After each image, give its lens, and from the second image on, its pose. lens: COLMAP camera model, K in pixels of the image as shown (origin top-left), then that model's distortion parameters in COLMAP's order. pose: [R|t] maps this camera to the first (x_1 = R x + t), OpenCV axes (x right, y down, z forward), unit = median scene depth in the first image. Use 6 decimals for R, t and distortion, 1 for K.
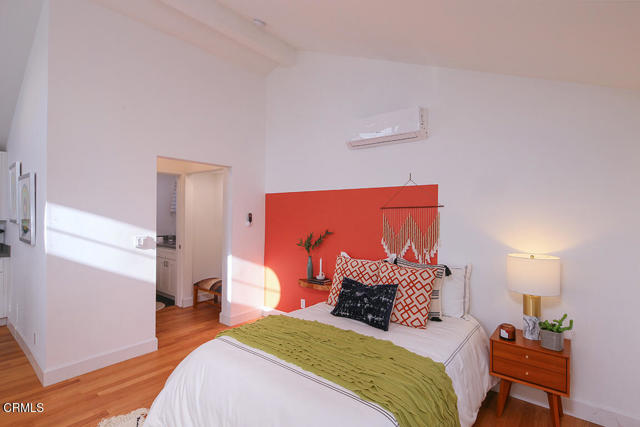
lens RADIAL K [[310.4, 0, 319.4], [0, 310.4, 214.1], [0, 0, 1]] dist [0.002450, -0.003378]
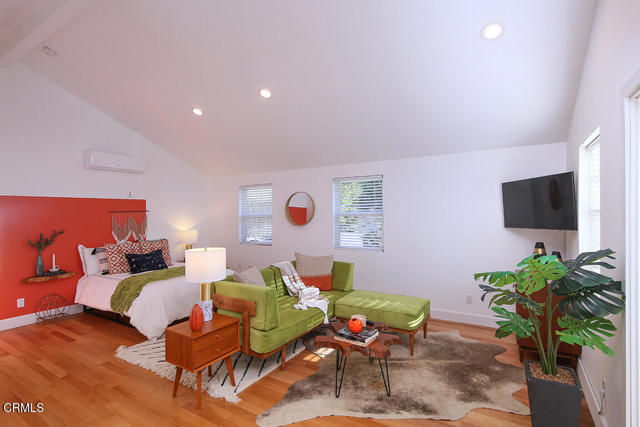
lens RADIAL K [[310.4, 0, 320.3], [0, 310.4, 213.5], [0, 0, 1]] dist [0.002450, -0.003378]
pose [[-0.121064, -0.013567, 0.992552, -1.591306], [0.006622, 0.999873, 0.014475, -0.029573], [-0.992623, 0.008325, -0.120959, 0.146453]]
